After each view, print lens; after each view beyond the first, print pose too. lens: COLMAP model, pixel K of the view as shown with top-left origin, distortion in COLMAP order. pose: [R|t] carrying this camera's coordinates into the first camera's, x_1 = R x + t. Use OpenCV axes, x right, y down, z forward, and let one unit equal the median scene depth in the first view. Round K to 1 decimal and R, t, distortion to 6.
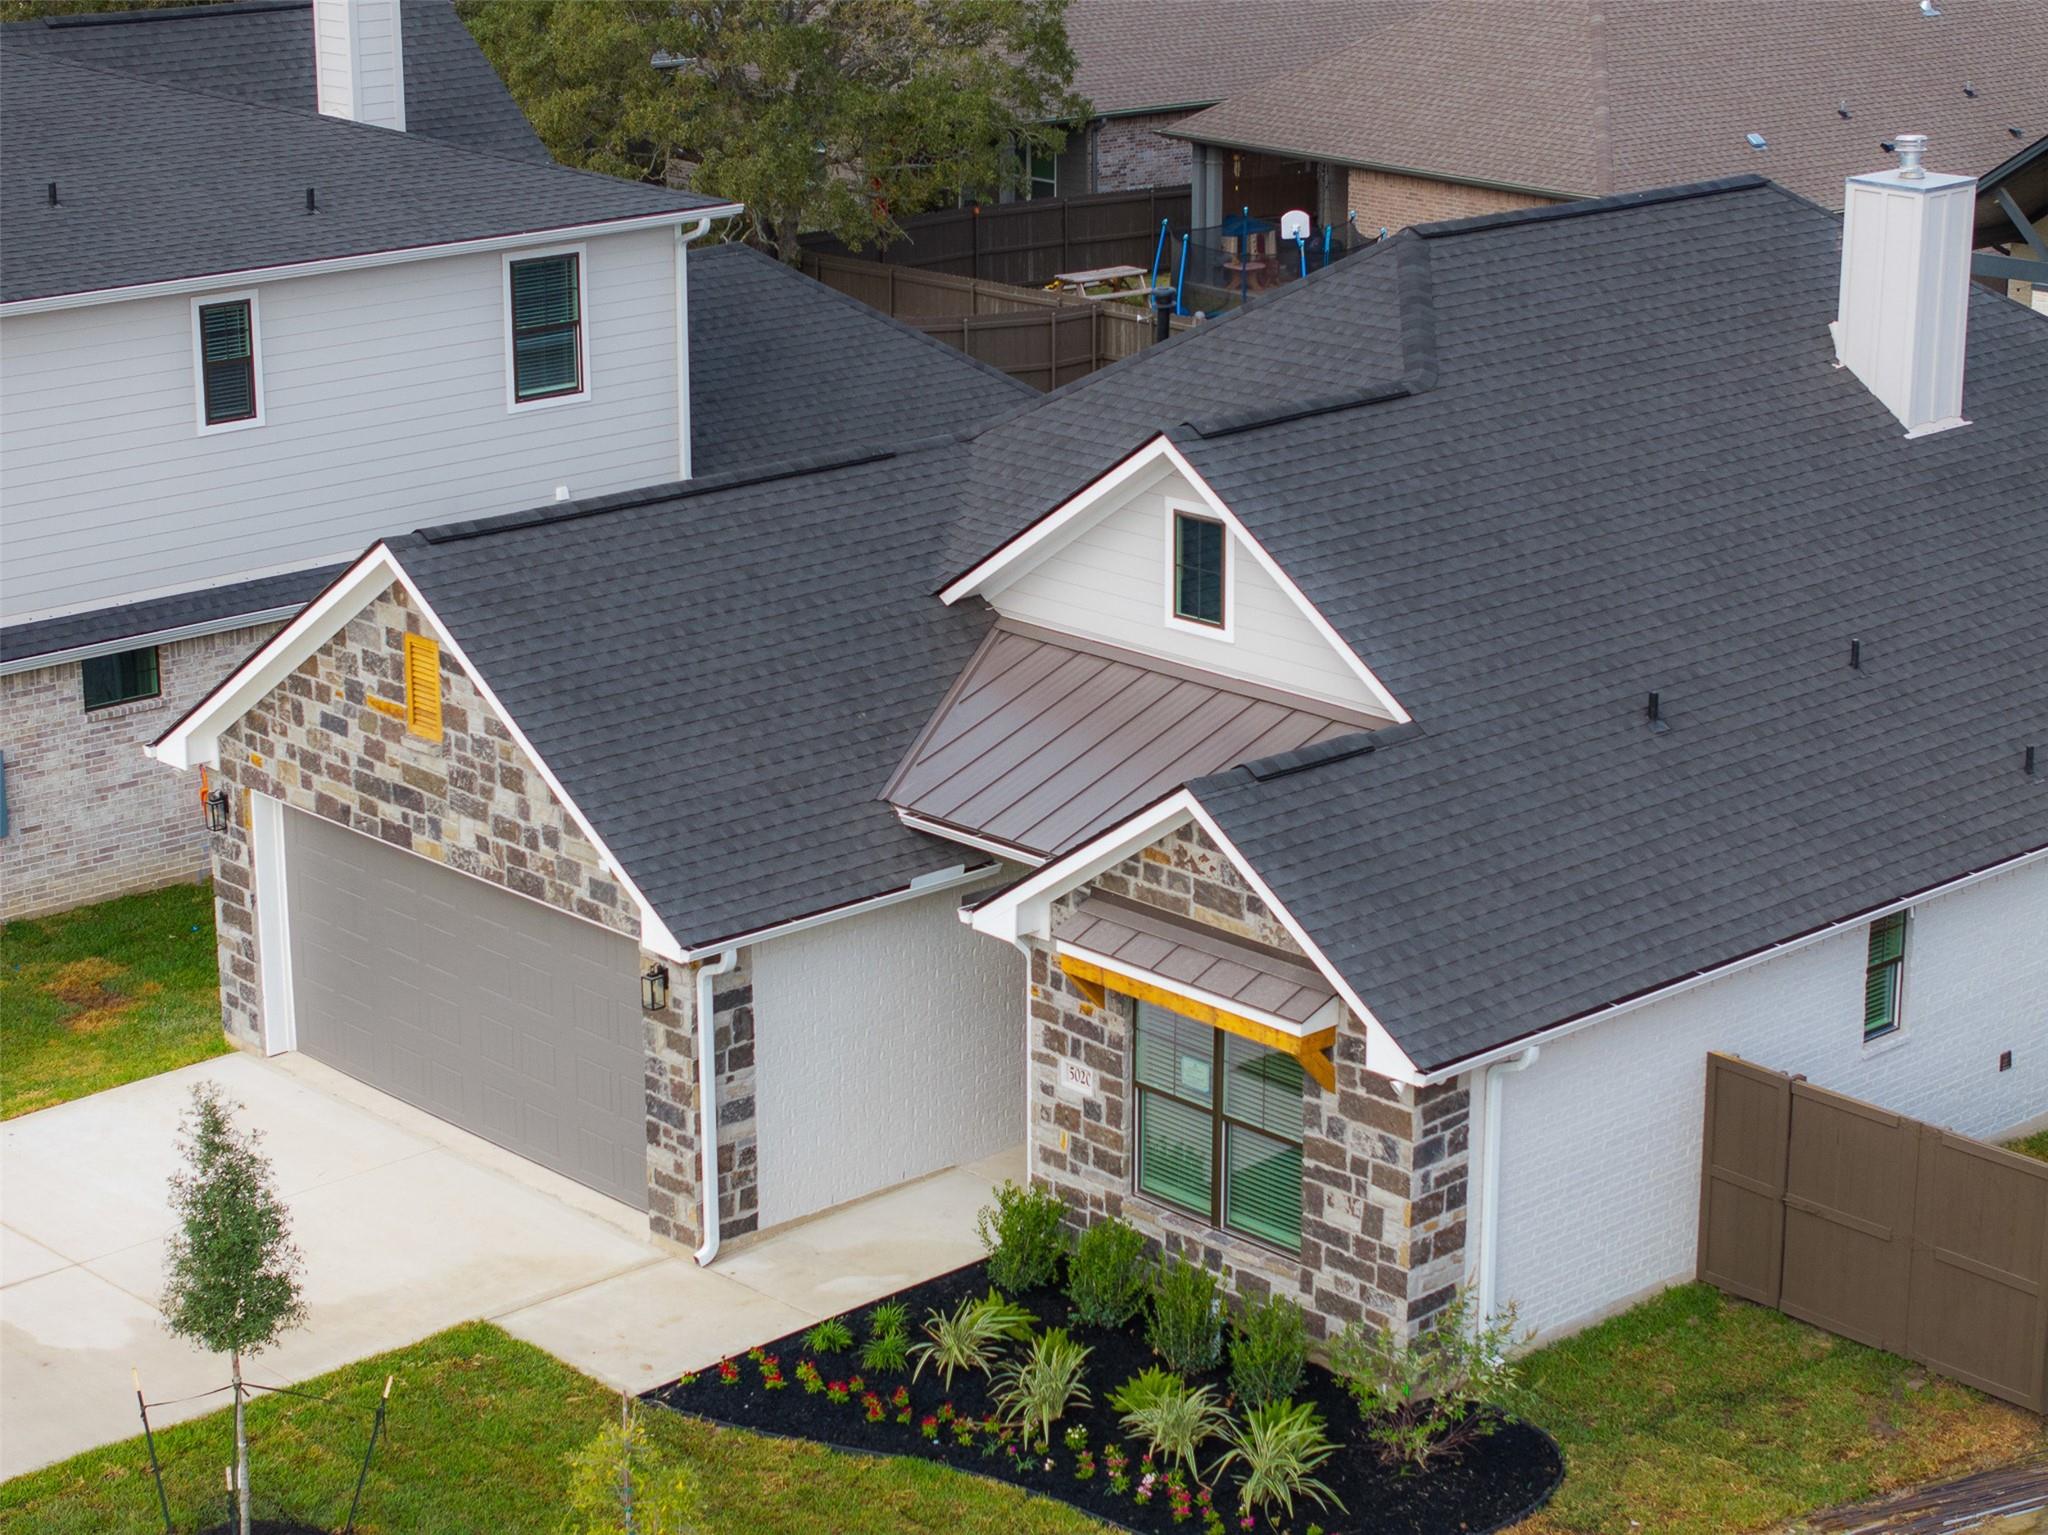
lens RADIAL K [[4099.0, 0, 1024.0], [0, 4099.0, 767.5], [0, 0, 1]] dist [-0.173526, 1.231172]
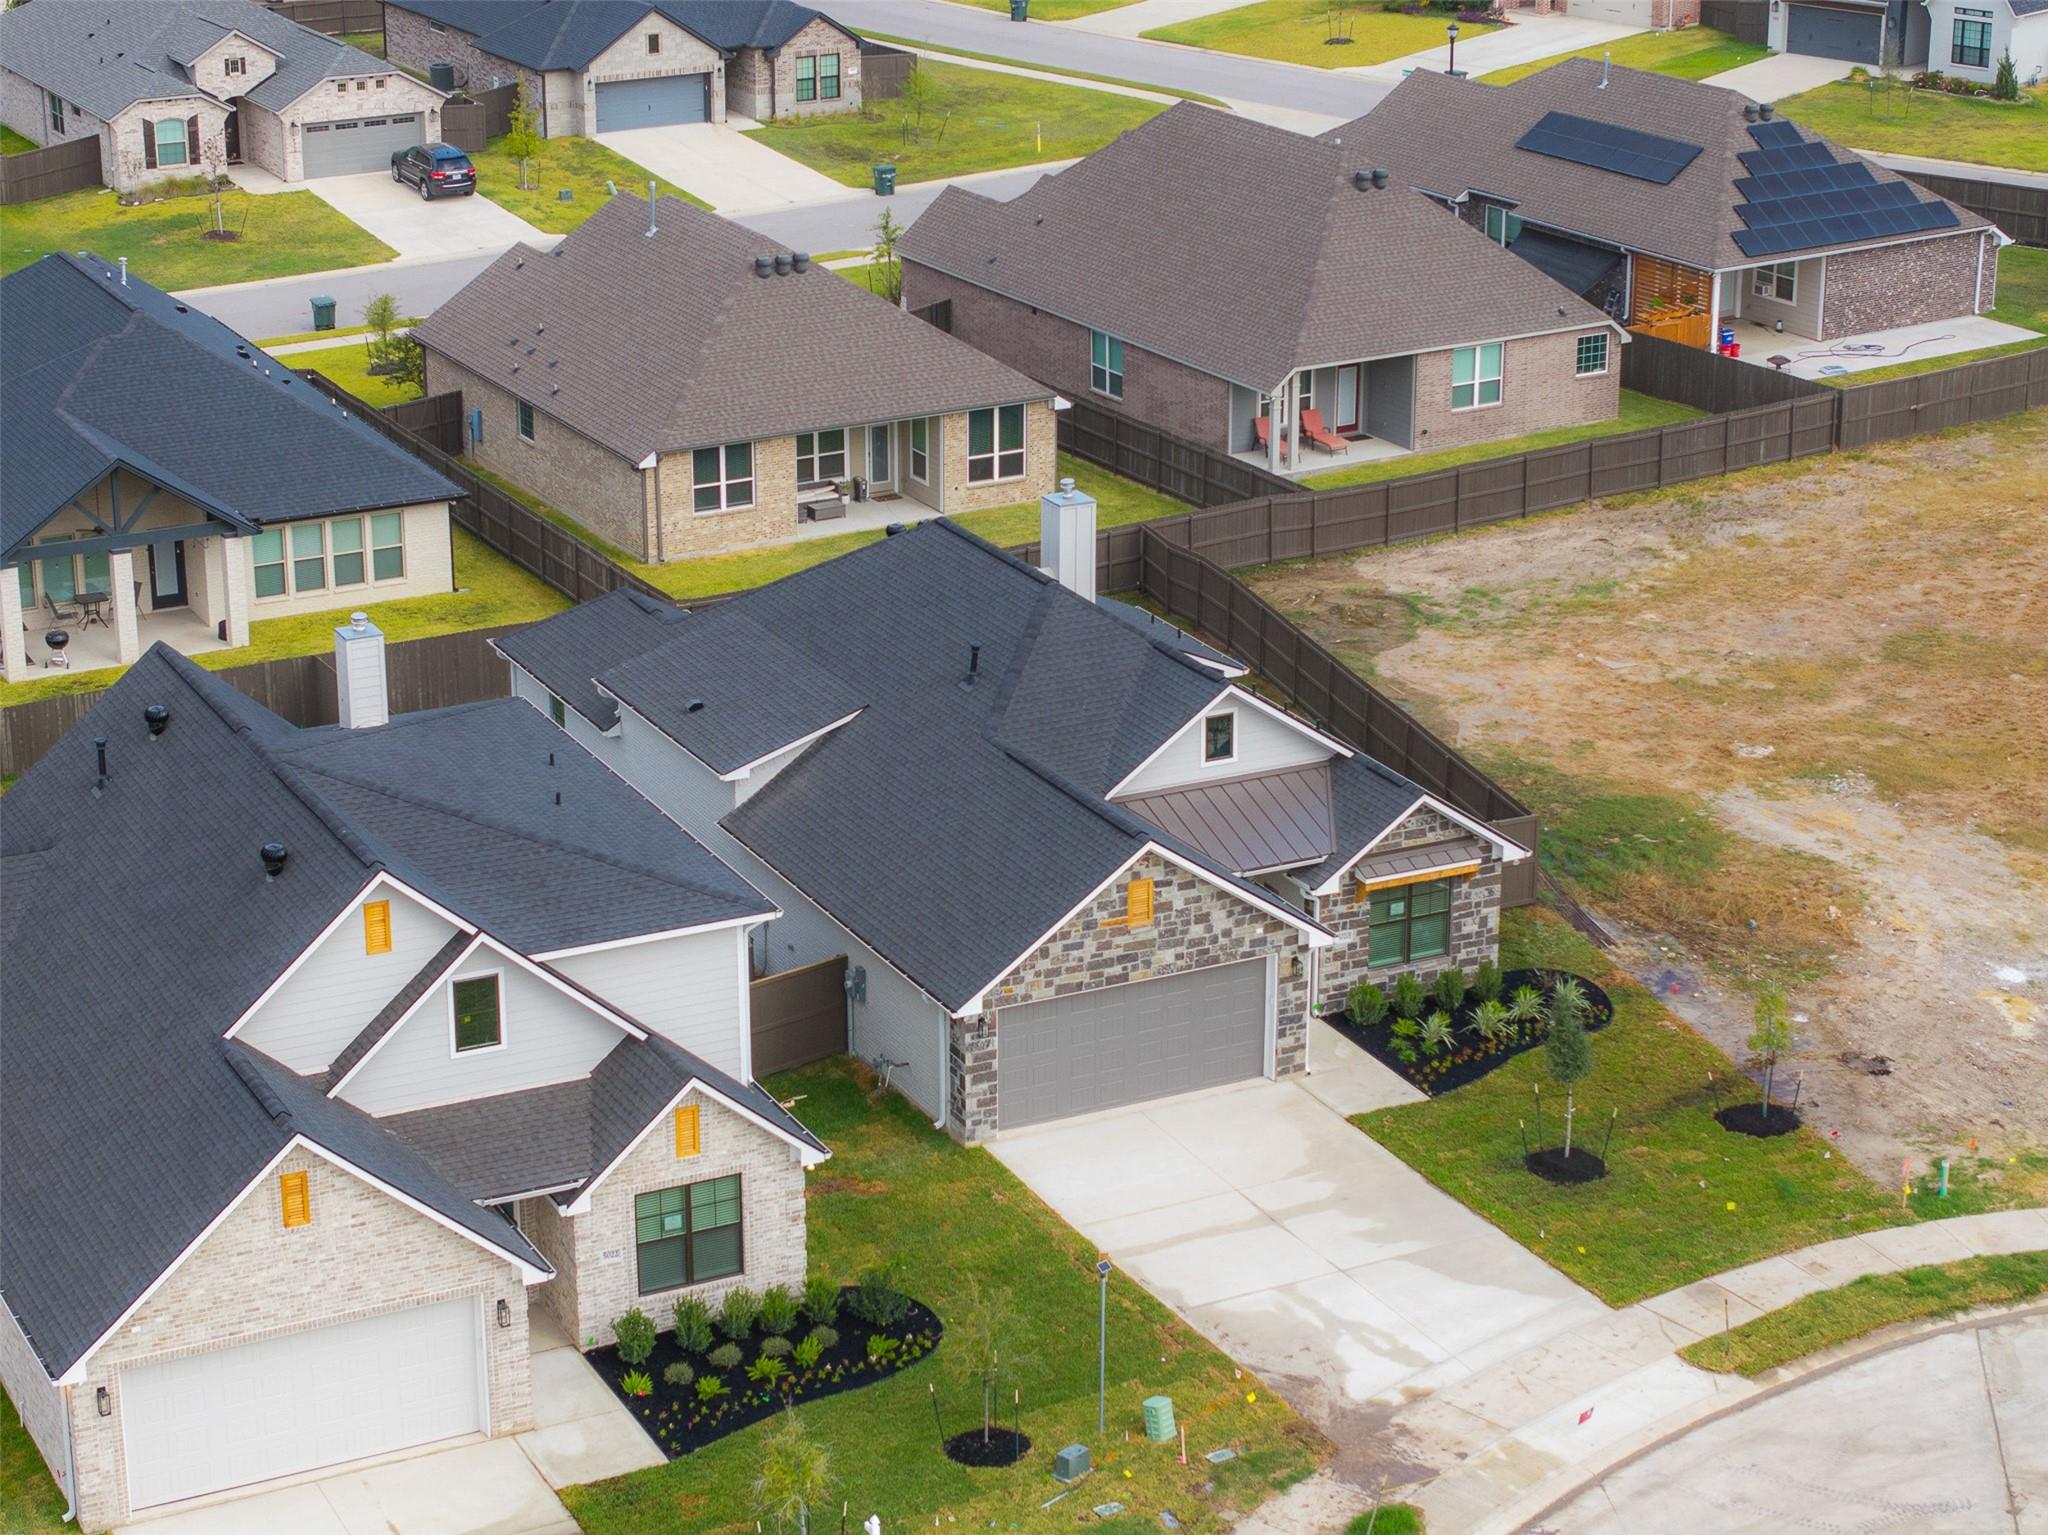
lens RADIAL K [[4099.0, 0, 1024.0], [0, 4099.0, 767.5], [0, 0, 1]] dist [-0.173526, 1.231172]
pose [[0.278674, -0.320268, 0.905411, -2.109466], [0.271893, 0.930497, 0.245457, -0.636459], [-0.921095, 0.177773, 0.346384, 0.301208]]
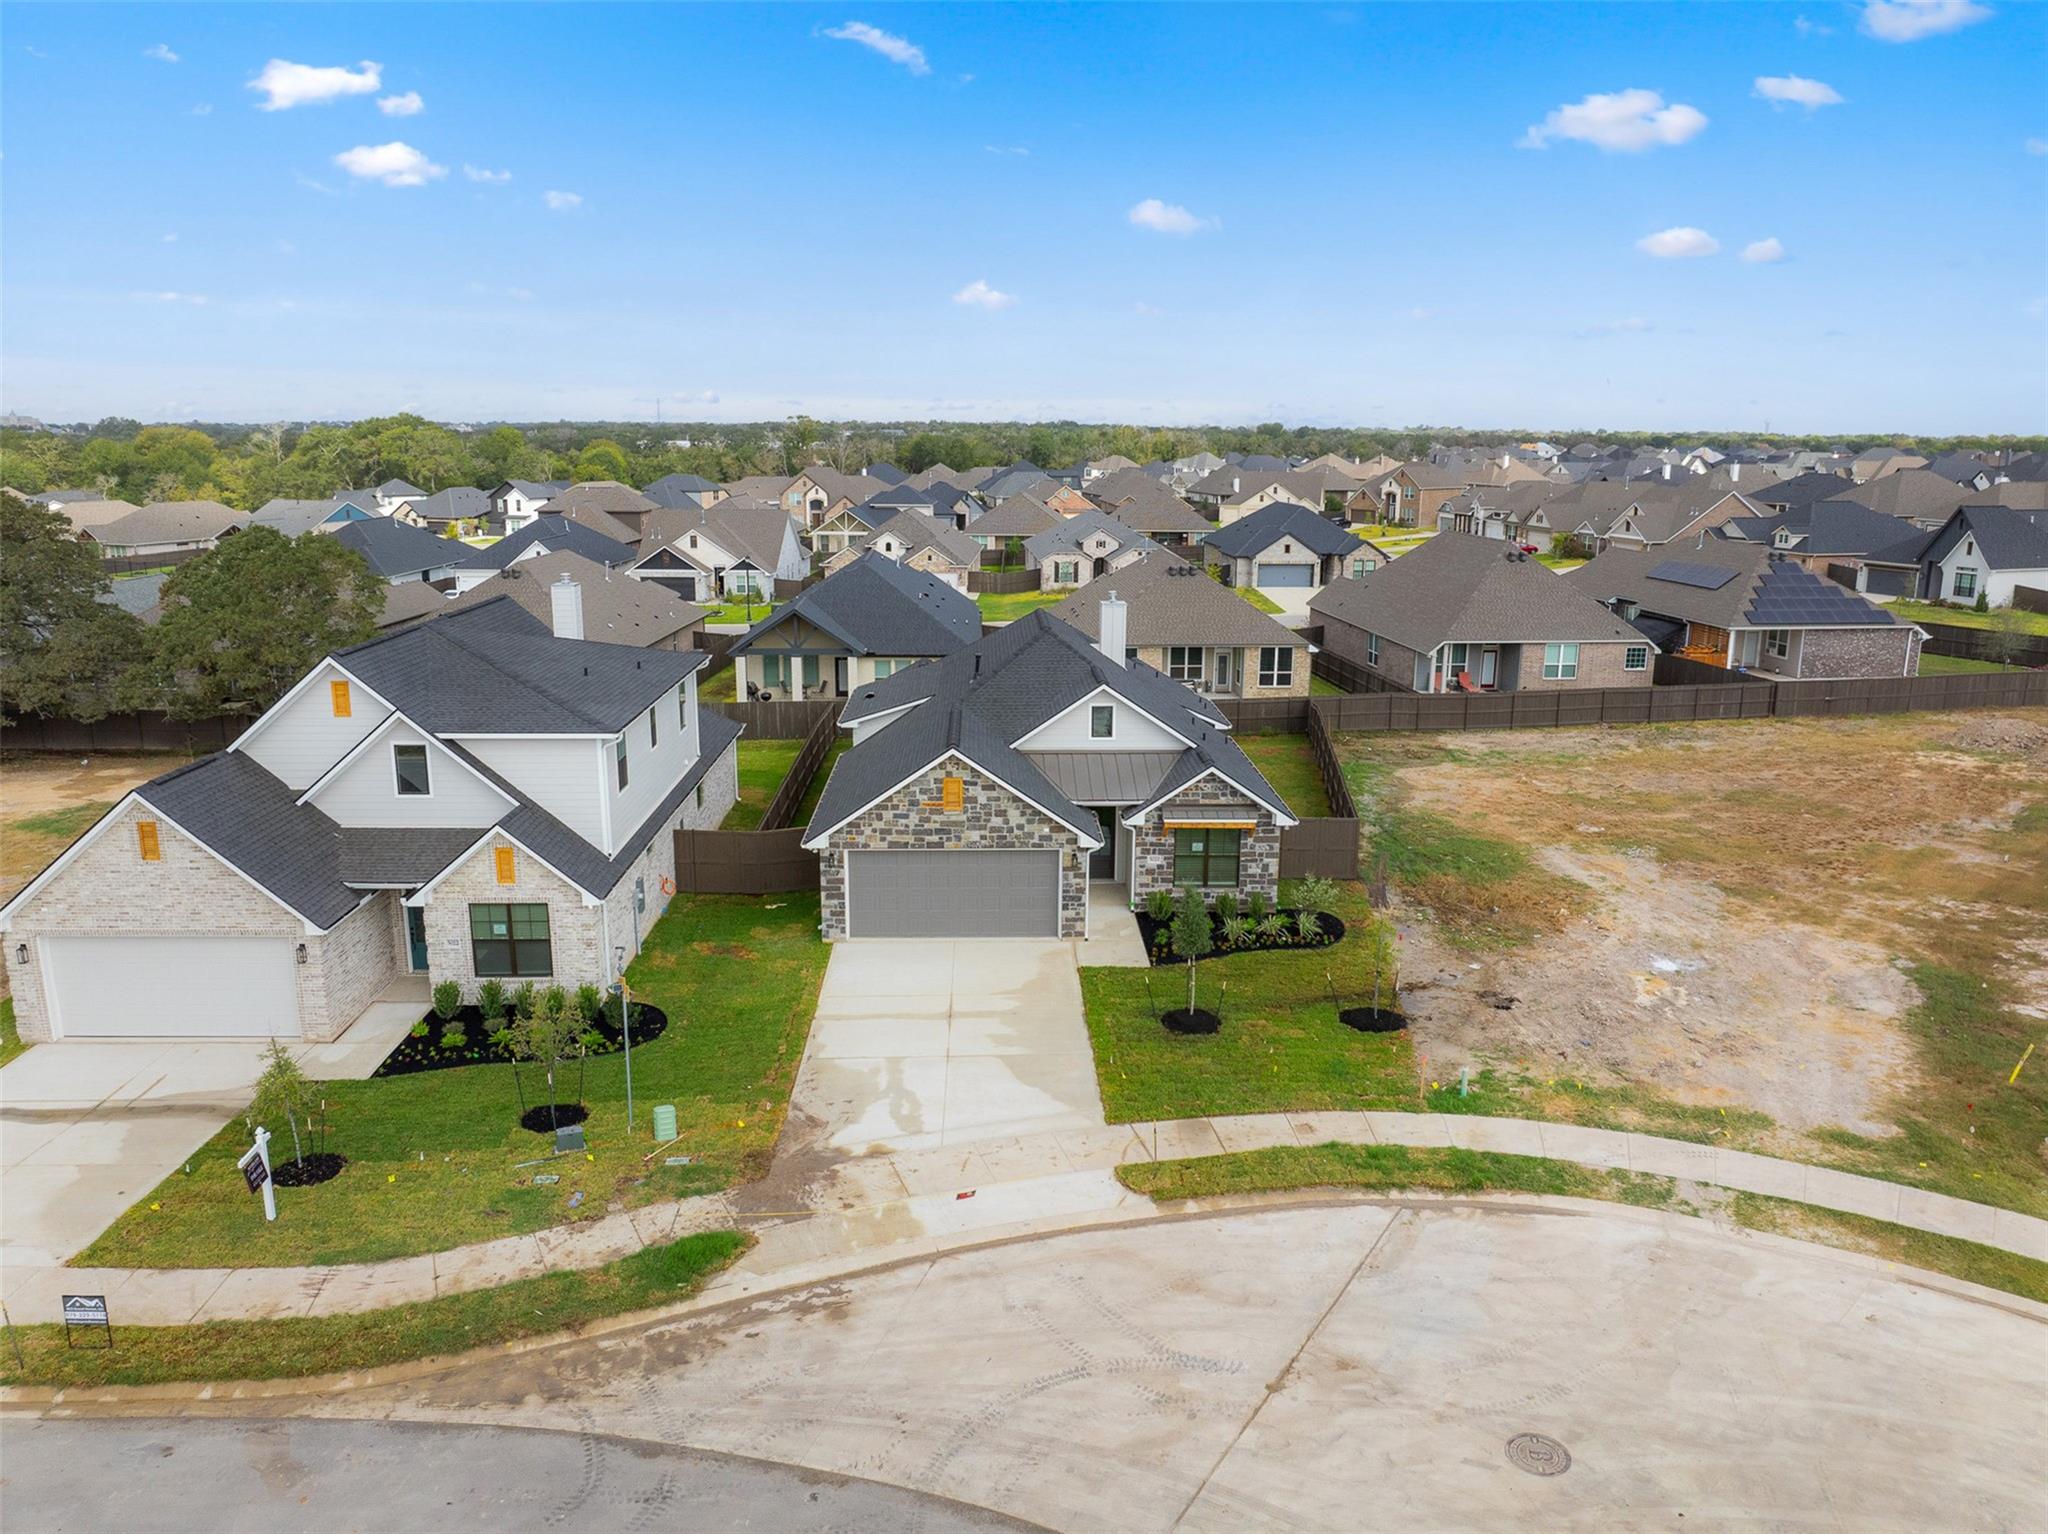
lens RADIAL K [[1444.2, 0, 1034.2], [0, 1444.2, 743.1], [0, 0, 1]] dist [-0.021728, -0.040637]
pose [[0.652977, -0.153811, 0.741595, -0.933010], [0.205815, 0.978350, 0.021694, -0.069717], [-0.728877, 0.138466, 0.670497, 0.205865]]
